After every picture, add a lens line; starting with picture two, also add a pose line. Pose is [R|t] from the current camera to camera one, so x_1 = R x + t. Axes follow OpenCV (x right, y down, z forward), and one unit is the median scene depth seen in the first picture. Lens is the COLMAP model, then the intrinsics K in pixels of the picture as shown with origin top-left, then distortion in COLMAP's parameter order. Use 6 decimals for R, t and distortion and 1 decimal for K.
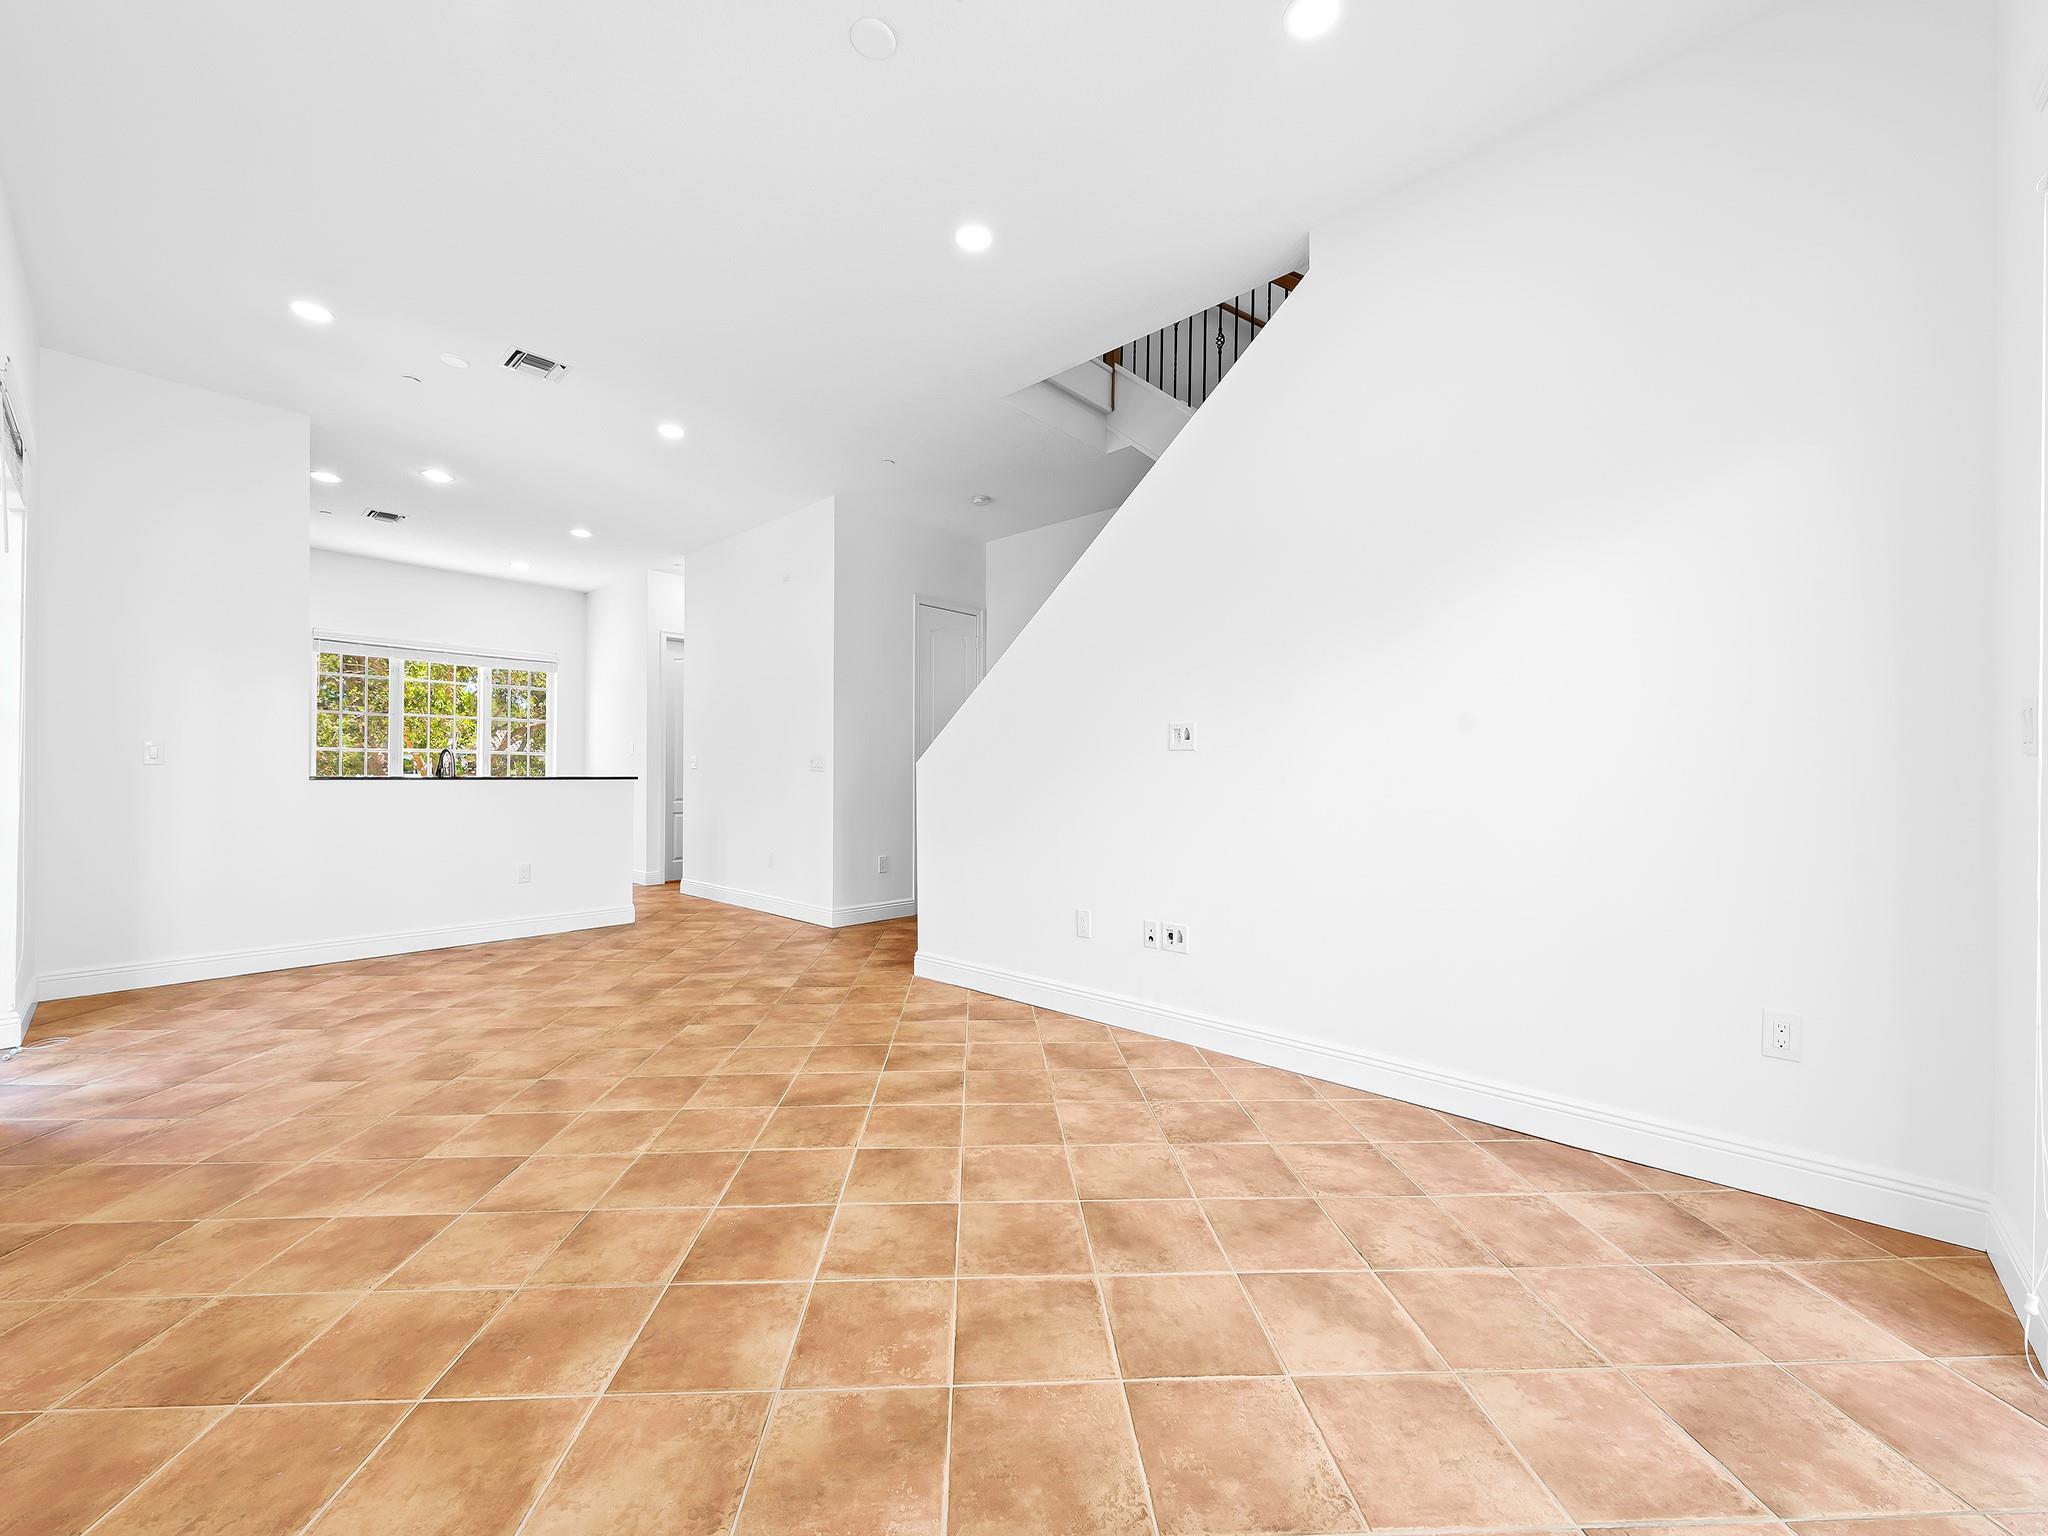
lens RADIAL K [[810.0, 0, 1024.0], [0, 810.0, 768.0], [0, 0, 1]] dist [0.007807, 0.000015]
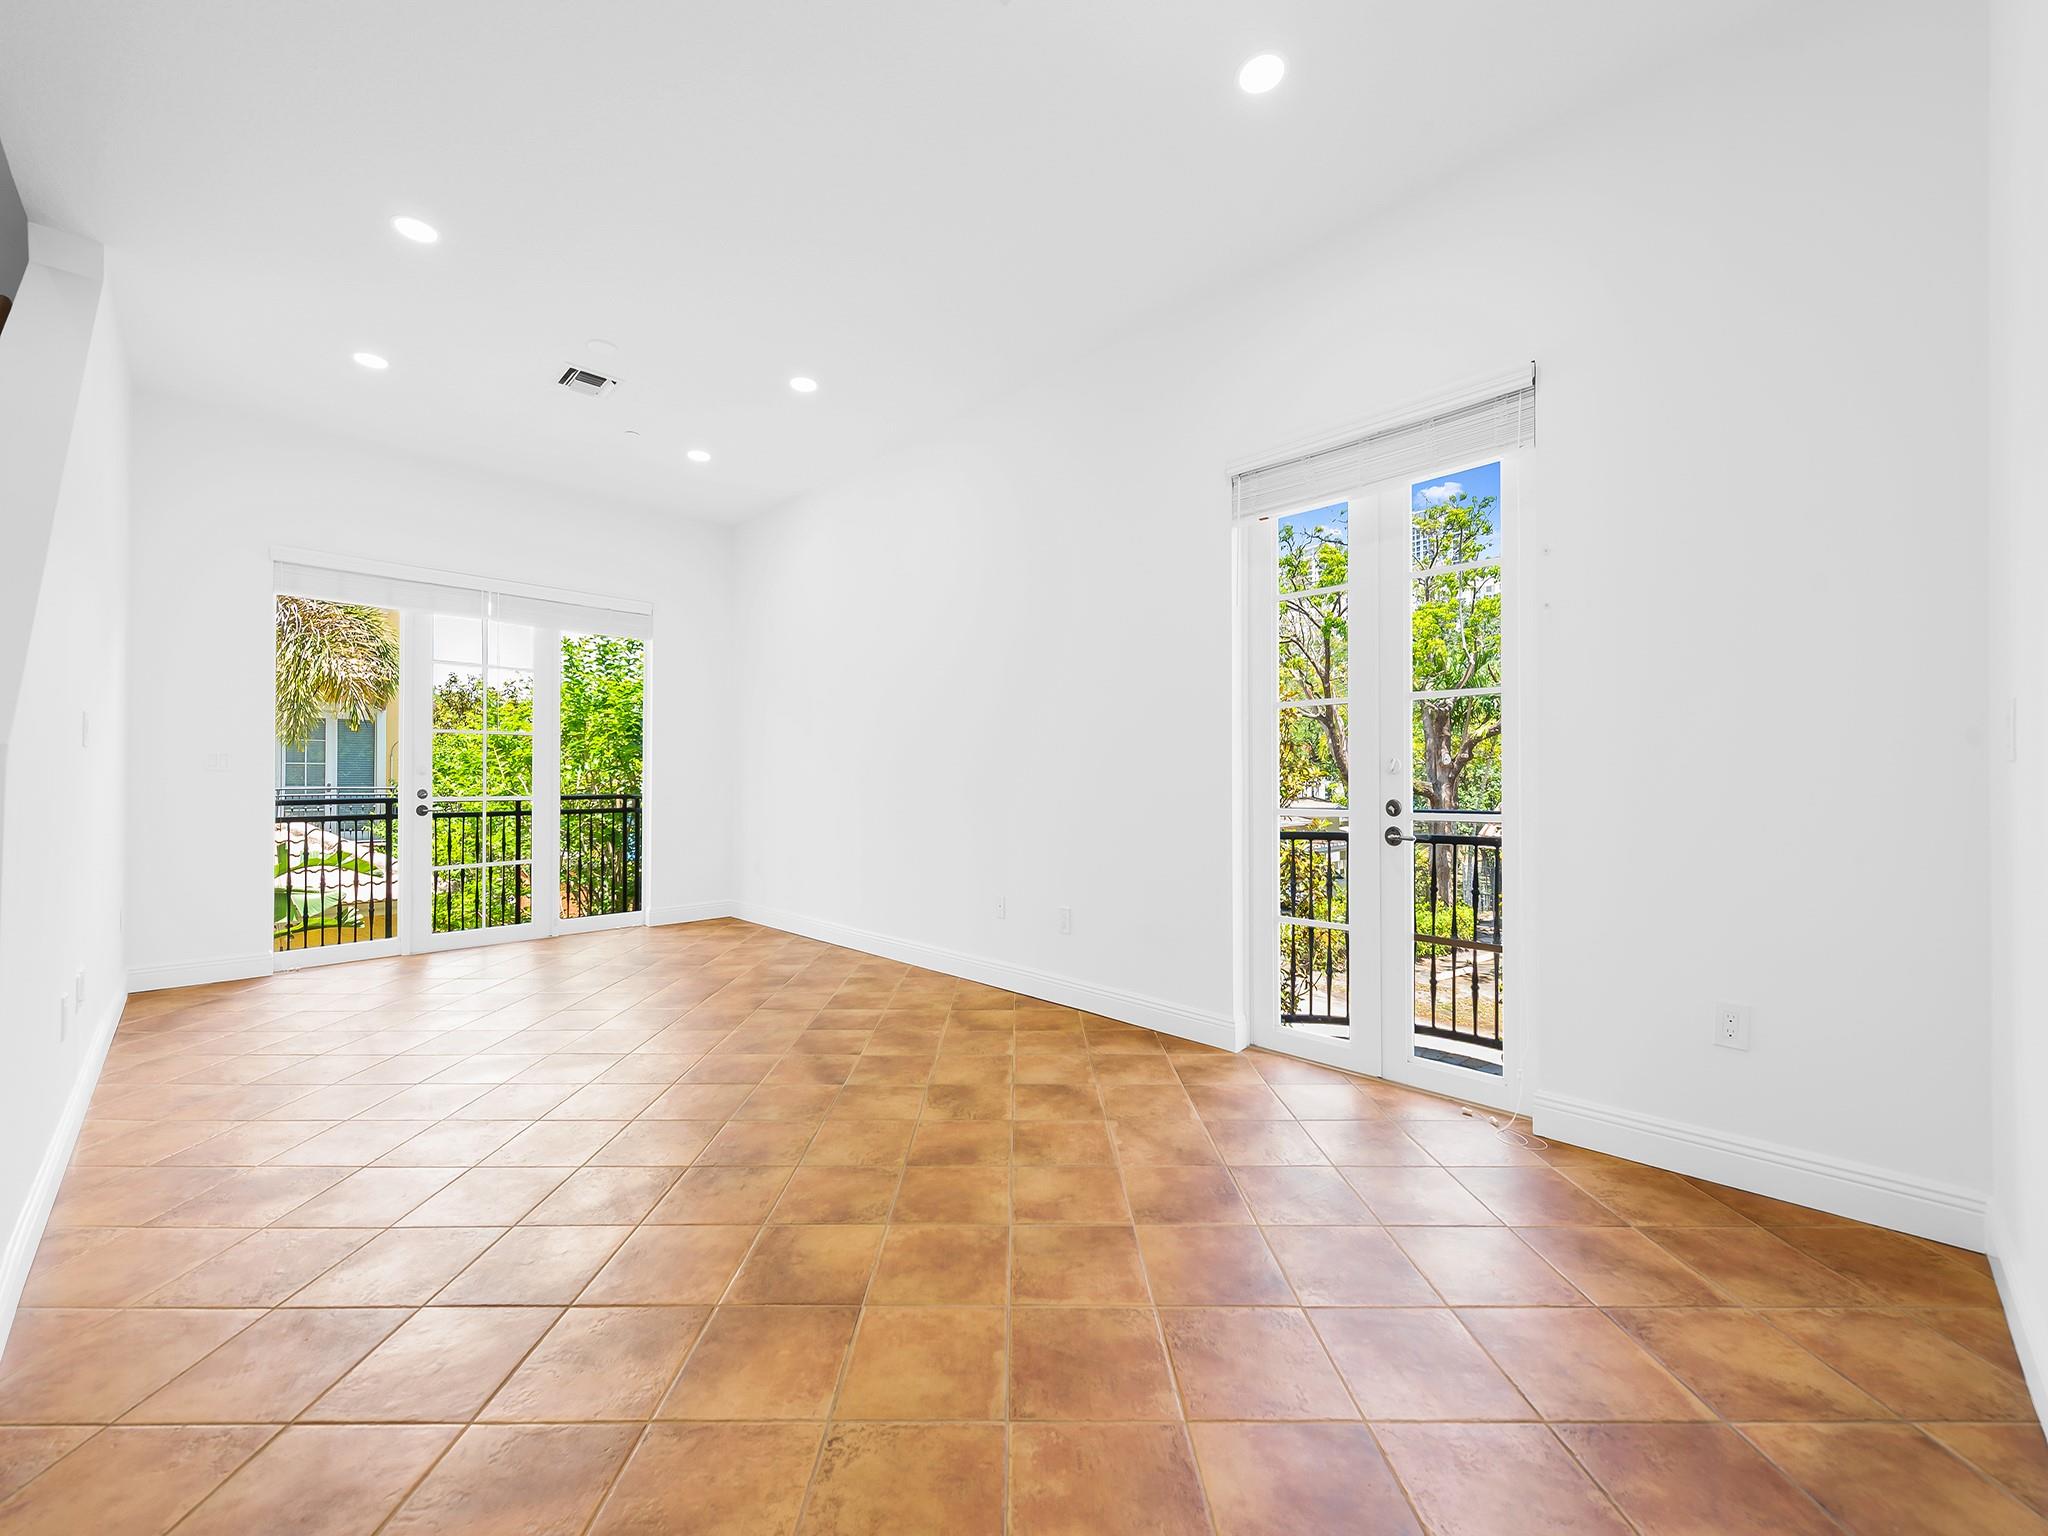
lens RADIAL K [[810.0, 0, 1024.0], [0, 810.0, 768.0], [0, 0, 1]] dist [0.007807, 0.000015]
pose [[-0.998832, -0.007895, 0.047673, -0.848532], [-0.009201, 0.999587, -0.027232, 0.019895], [-0.047438, -0.027639, -0.998492, 1.962957]]
